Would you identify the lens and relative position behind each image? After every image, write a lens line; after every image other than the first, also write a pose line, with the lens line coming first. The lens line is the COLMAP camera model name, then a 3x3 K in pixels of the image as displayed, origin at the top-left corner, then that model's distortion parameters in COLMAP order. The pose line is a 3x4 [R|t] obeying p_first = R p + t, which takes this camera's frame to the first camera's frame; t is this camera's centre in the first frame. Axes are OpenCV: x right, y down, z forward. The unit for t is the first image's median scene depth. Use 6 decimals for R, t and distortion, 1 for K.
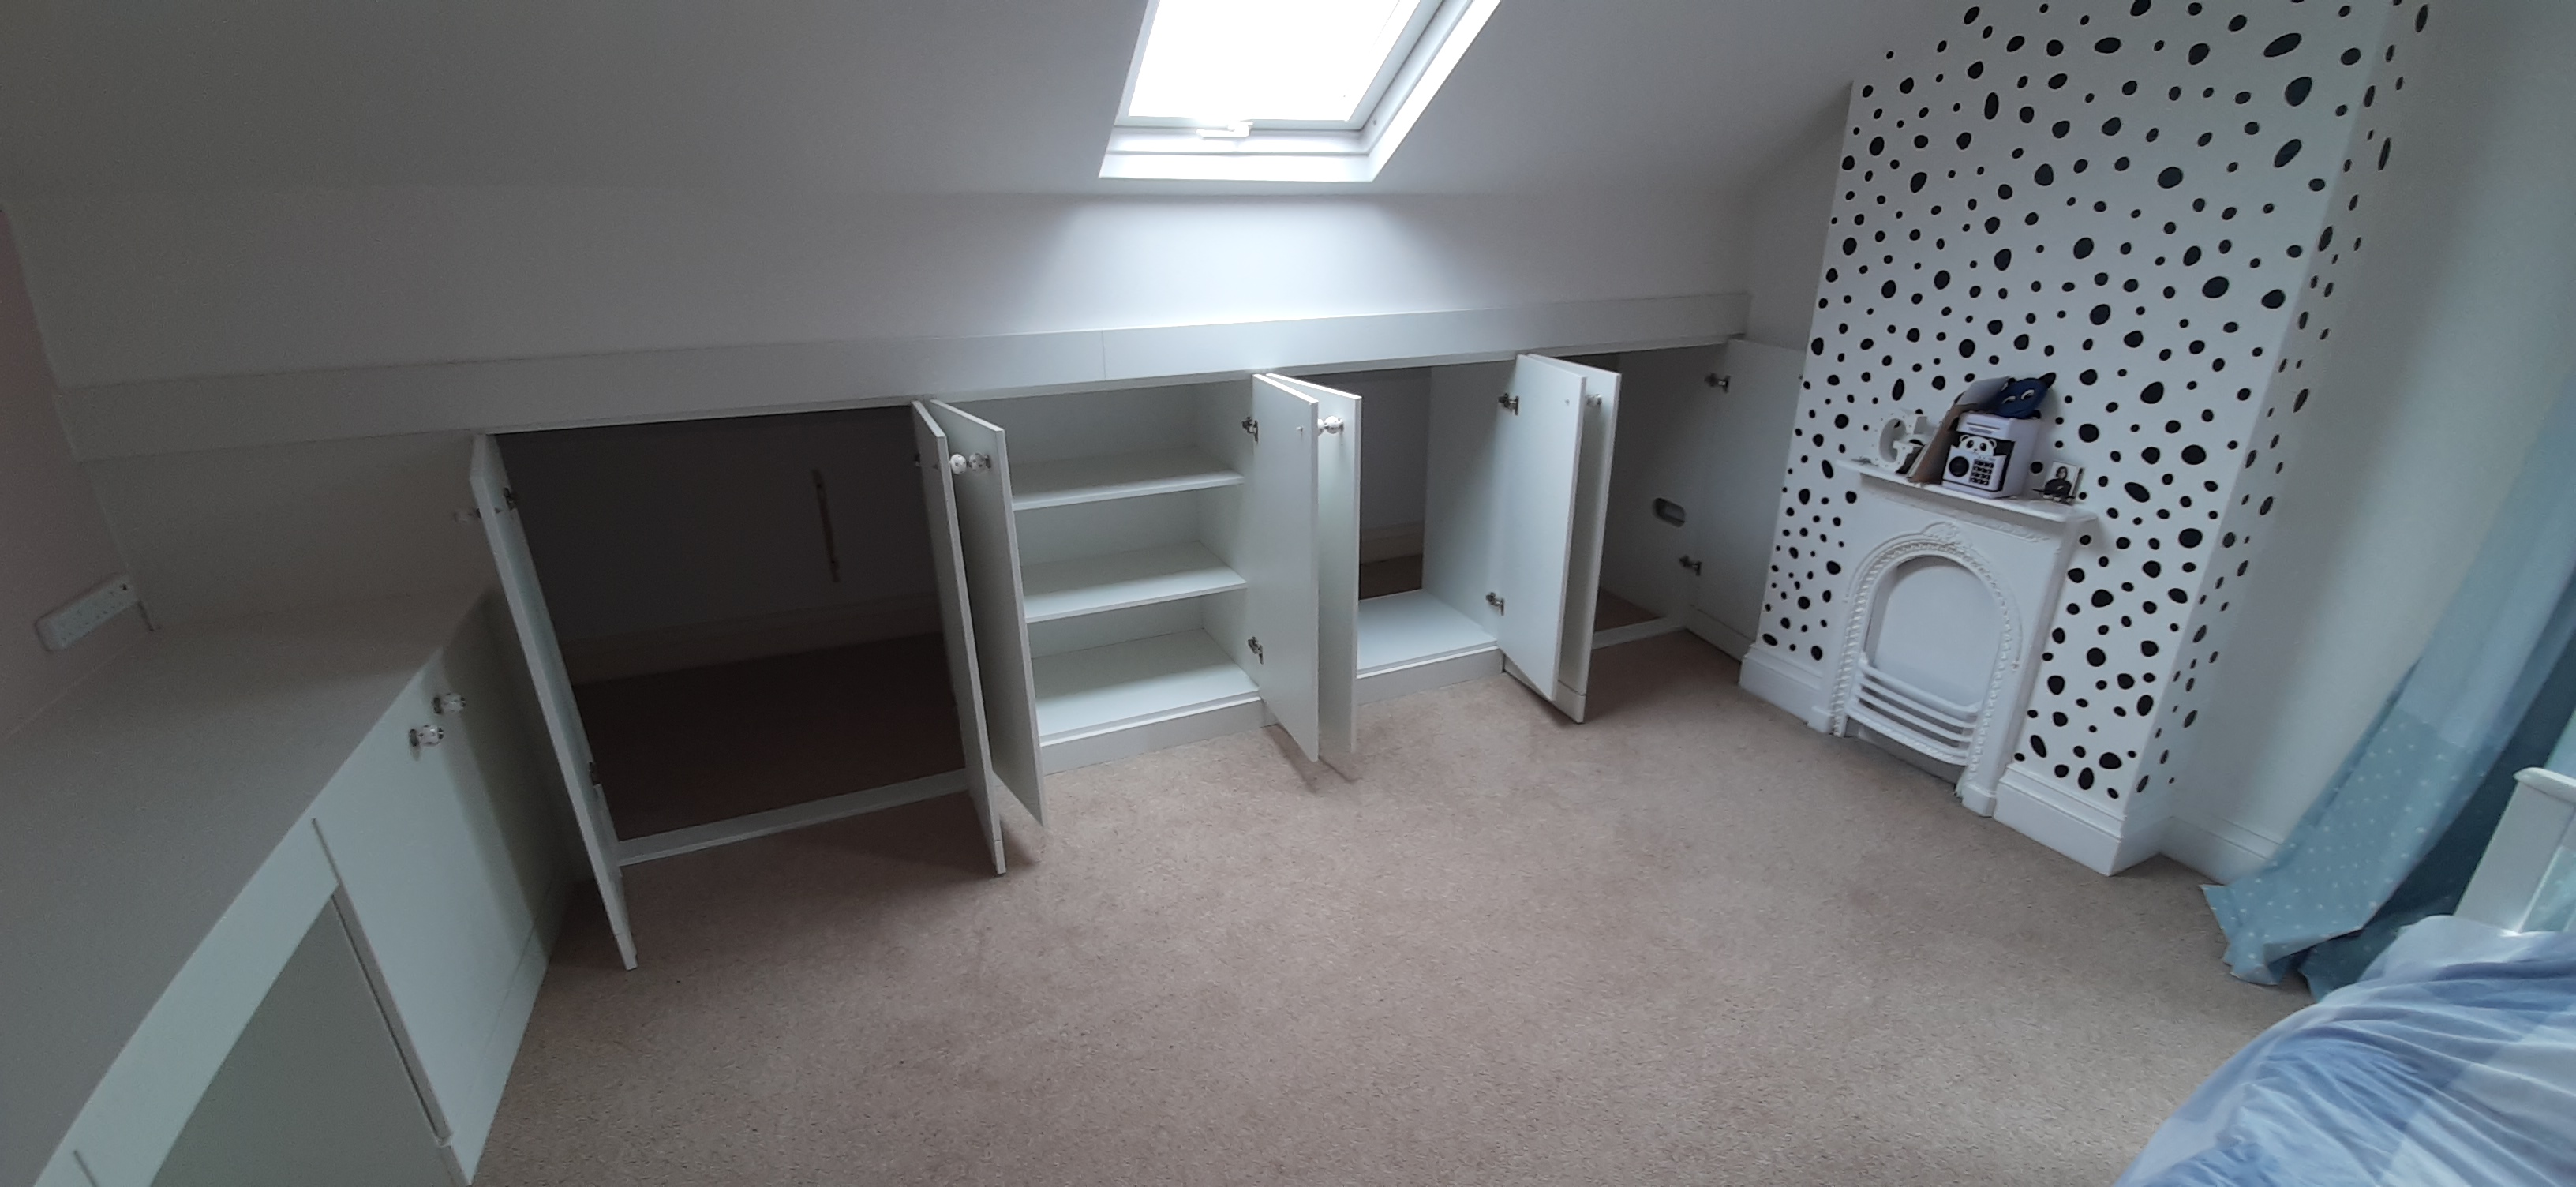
lens RADIAL K [[1010.1, 0, 1288.6], [0, 1010.1, 599.5], [0, 0, 1]] dist [-0.010035, -0.001081]
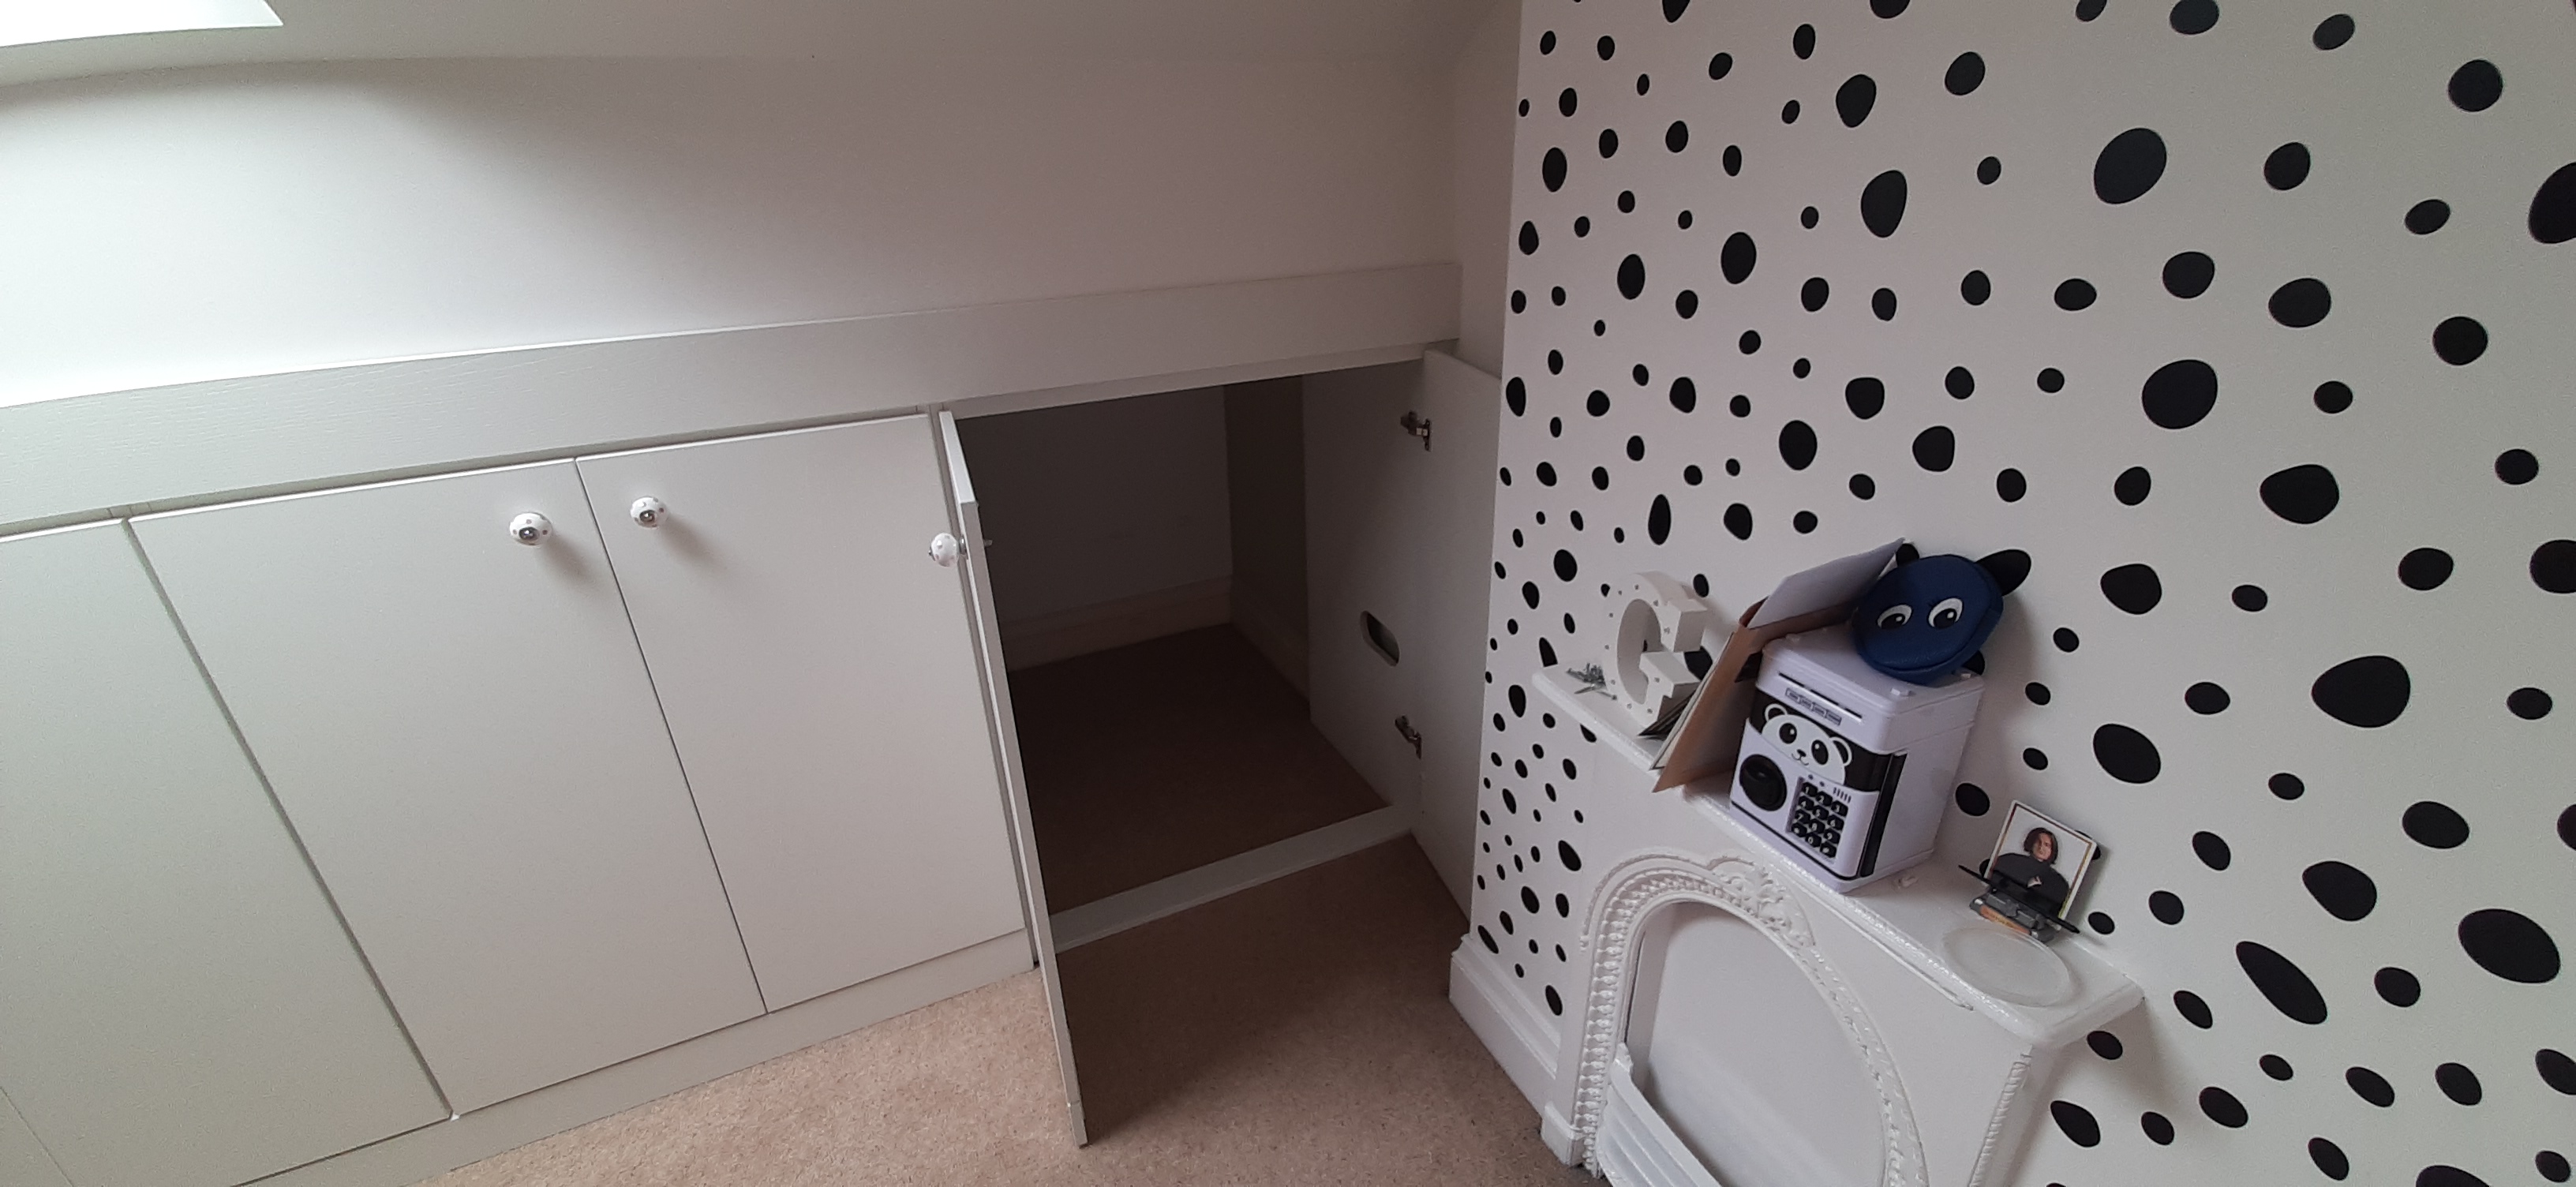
lens RADIAL K [[1010.1, 0, 1292.0], [0, 1010.1, 593.6], [0, 0, 1]] dist [-0.010035, -0.001081]
pose [[0.999669, -0.025721, 0.000818, 0.485151], [0.025621, 0.997744, 0.062046, -0.222907], [-0.002412, -0.062005, 0.998073, 0.623476]]
